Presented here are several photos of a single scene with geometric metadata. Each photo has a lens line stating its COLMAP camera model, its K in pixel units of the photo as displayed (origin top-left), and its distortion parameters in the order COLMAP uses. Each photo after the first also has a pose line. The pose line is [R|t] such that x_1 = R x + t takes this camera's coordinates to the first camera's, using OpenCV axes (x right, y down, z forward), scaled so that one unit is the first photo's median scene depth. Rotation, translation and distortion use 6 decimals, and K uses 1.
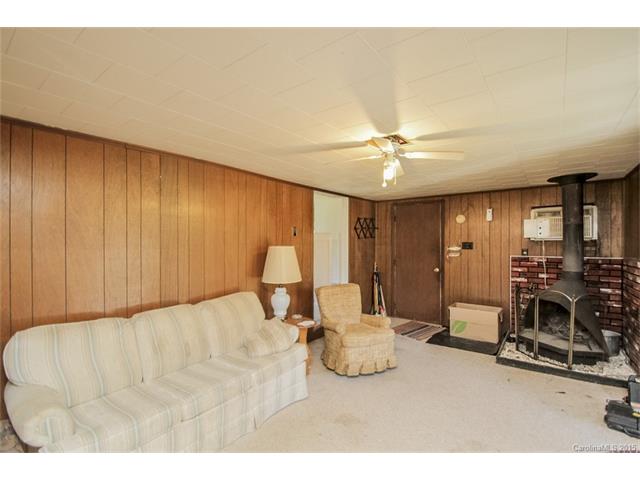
lens RADIAL K [[301.6, 0, 325.7], [0, 301.6, 248.6], [0, 0, 1]] dist [0.013422, -0.017261]
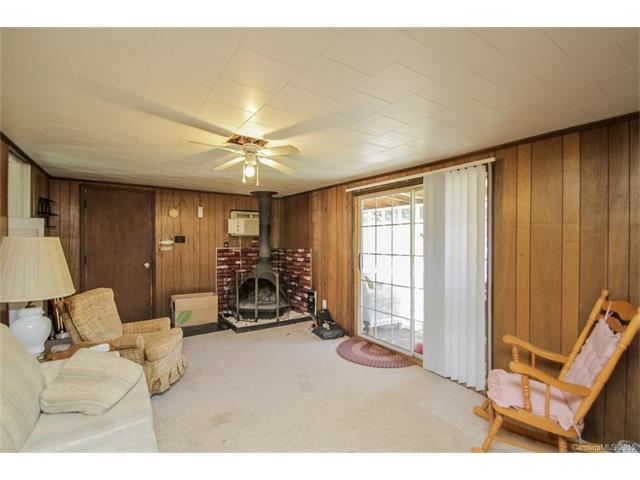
lens RADIAL K [[301.6, 0, 325.7], [0, 301.6, 248.6], [0, 0, 1]] dist [0.013422, -0.017261]
pose [[0.321454, -0.022345, 0.946662, -0.399151], [0.009215, 0.999748, 0.020469, 0.005995], [-0.946880, 0.002144, 0.321579, 0.208156]]
